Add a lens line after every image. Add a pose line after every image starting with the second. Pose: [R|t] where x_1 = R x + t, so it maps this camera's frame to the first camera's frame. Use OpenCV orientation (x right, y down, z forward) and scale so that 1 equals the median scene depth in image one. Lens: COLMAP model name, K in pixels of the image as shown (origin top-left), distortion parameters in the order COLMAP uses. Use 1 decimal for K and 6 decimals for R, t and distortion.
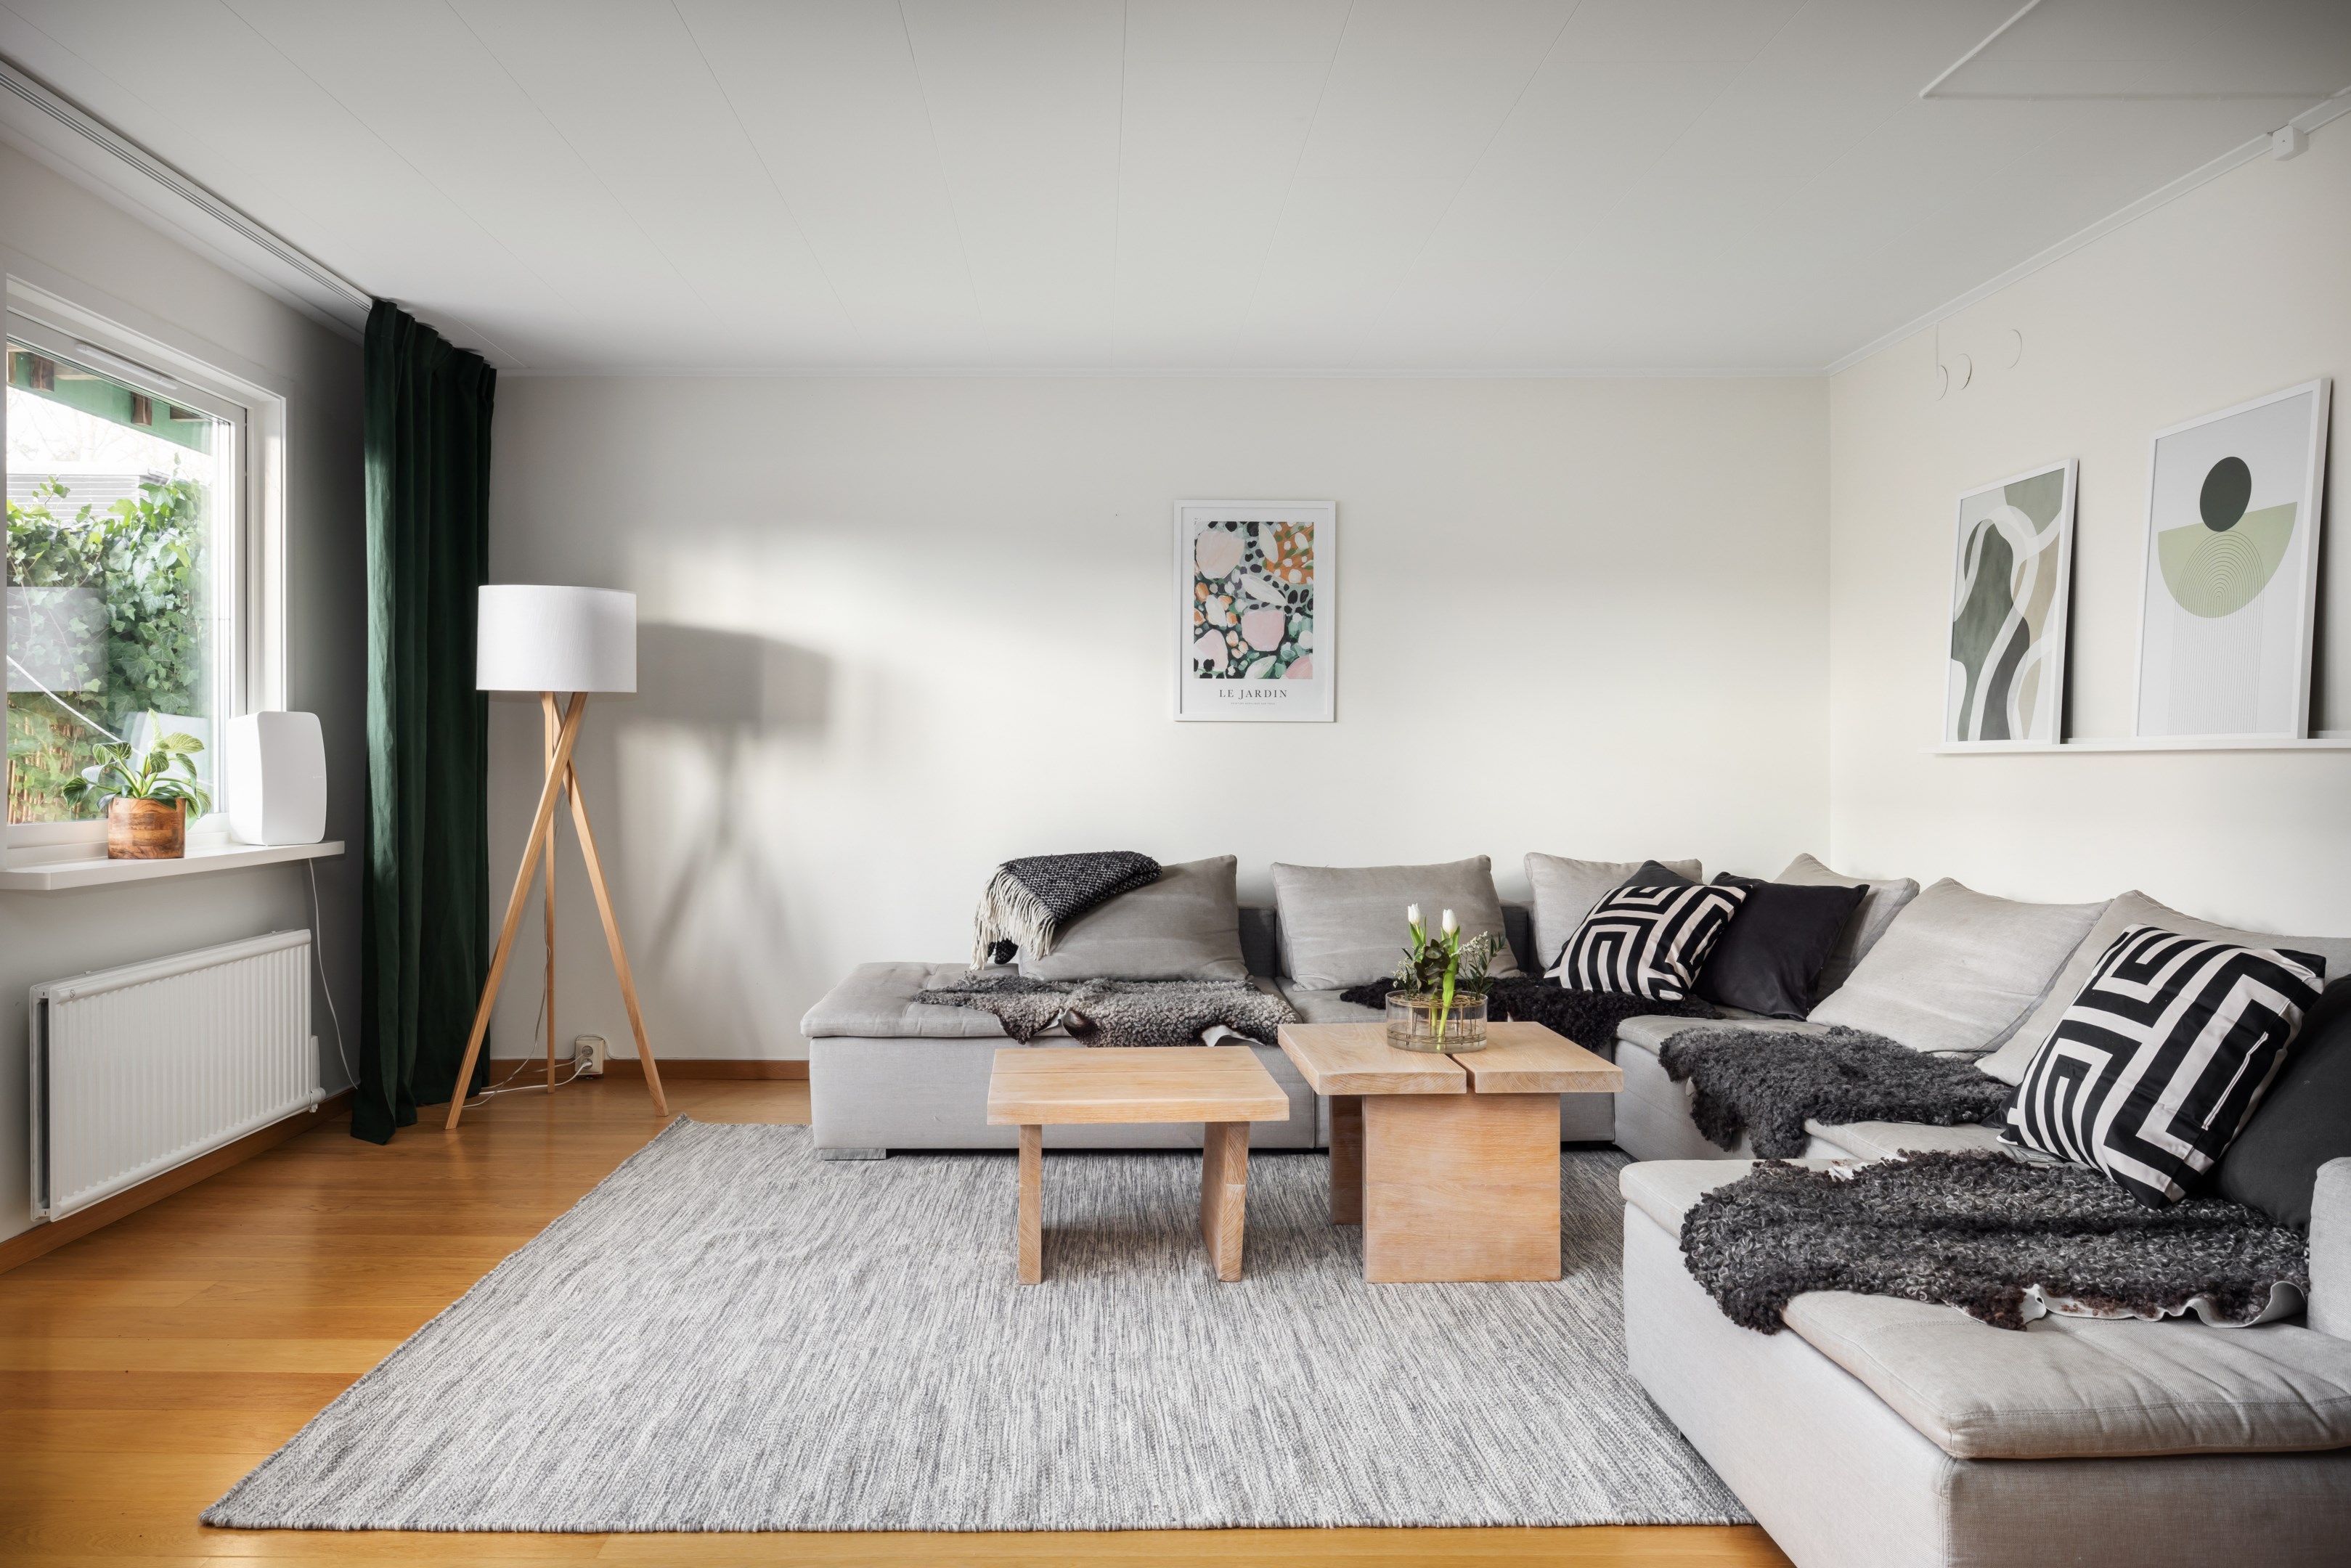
lens RADIAL K [[1625.2, 0, 1168.5], [0, 1625.2, 753.8], [0, 0, 1]] dist [-0.007222, -0.001493]
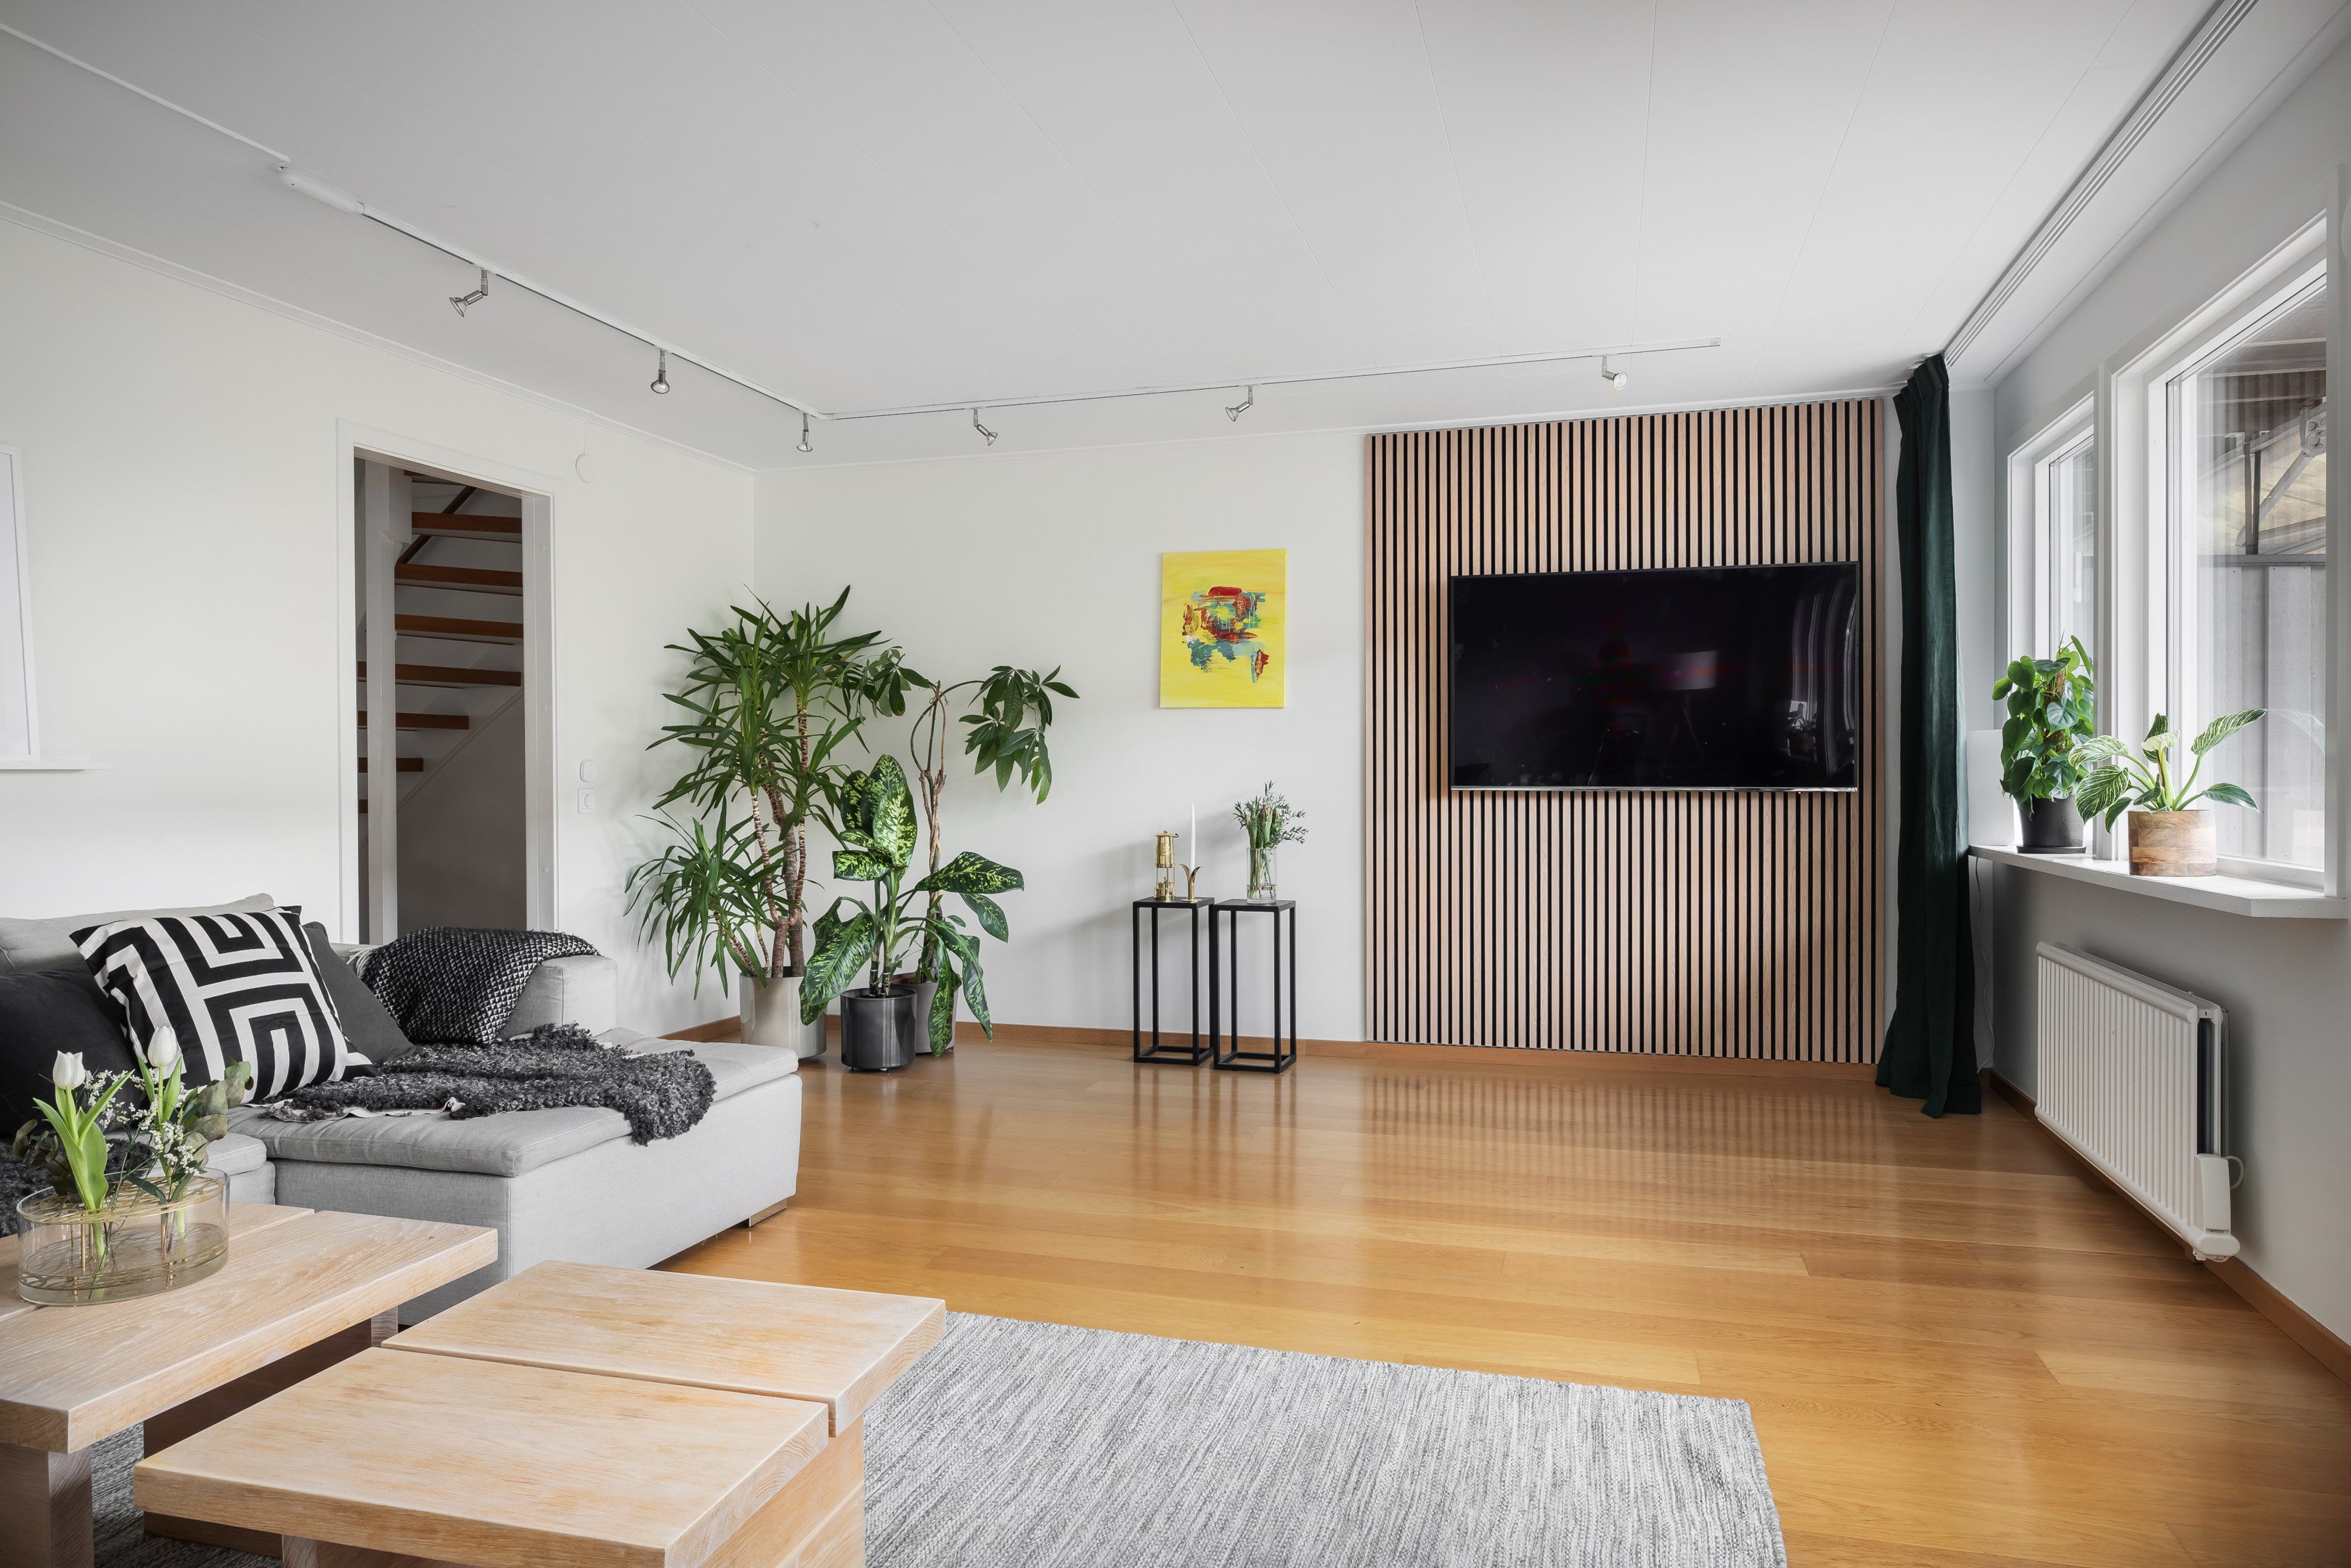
lens RADIAL K [[1477.0, 0, 1130.3], [0, 1477.0, 788.6], [0, 0, 1]] dist [0.000277, -0.000661]
pose [[-0.937804, -0.001811, 0.347160, -0.226689], [-0.000793, 0.999995, 0.003074, 0.005355], [-0.347164, 0.002607, -0.937801, 0.899178]]
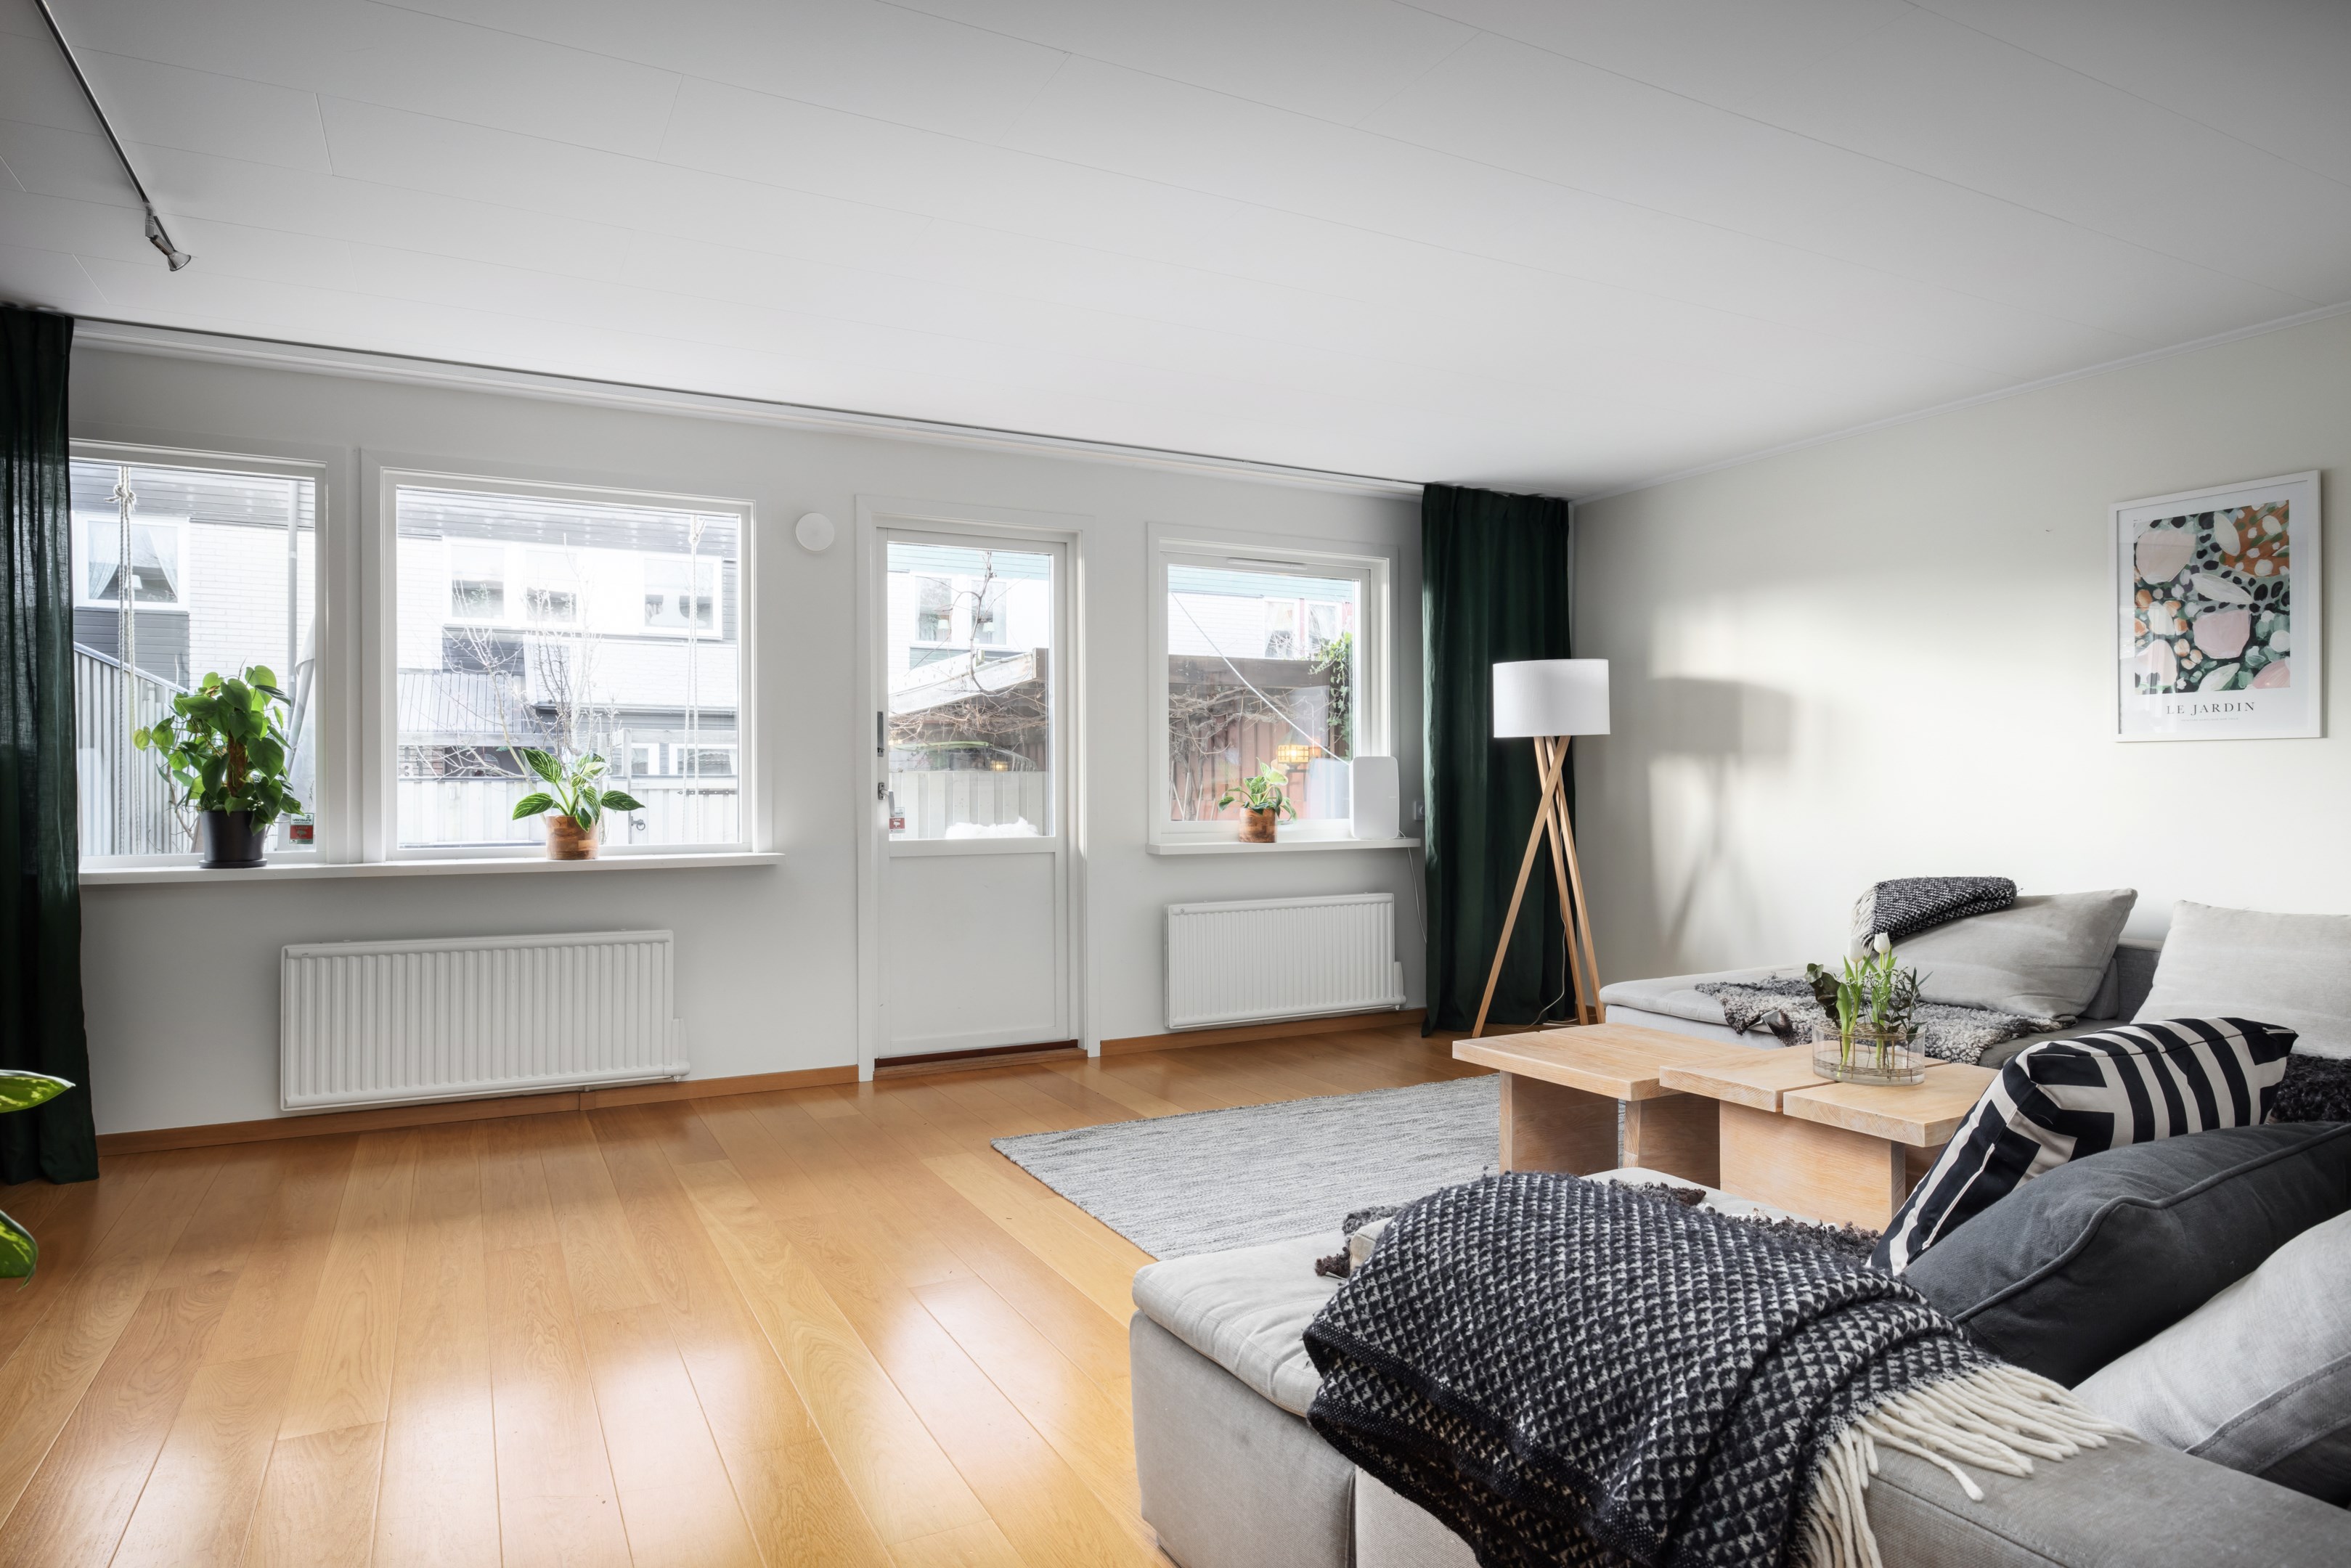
lens RADIAL K [[1435.8, 0, 1175.5], [0, 1435.8, 784.0], [0, 0, 1]] dist [-0.003169, 0.000545]
pose [[0.436374, -0.001239, -0.899764, 0.506102], [0.007523, 0.999969, 0.002272, -0.002151], [0.899734, -0.007761, 0.436370, 0.160646]]
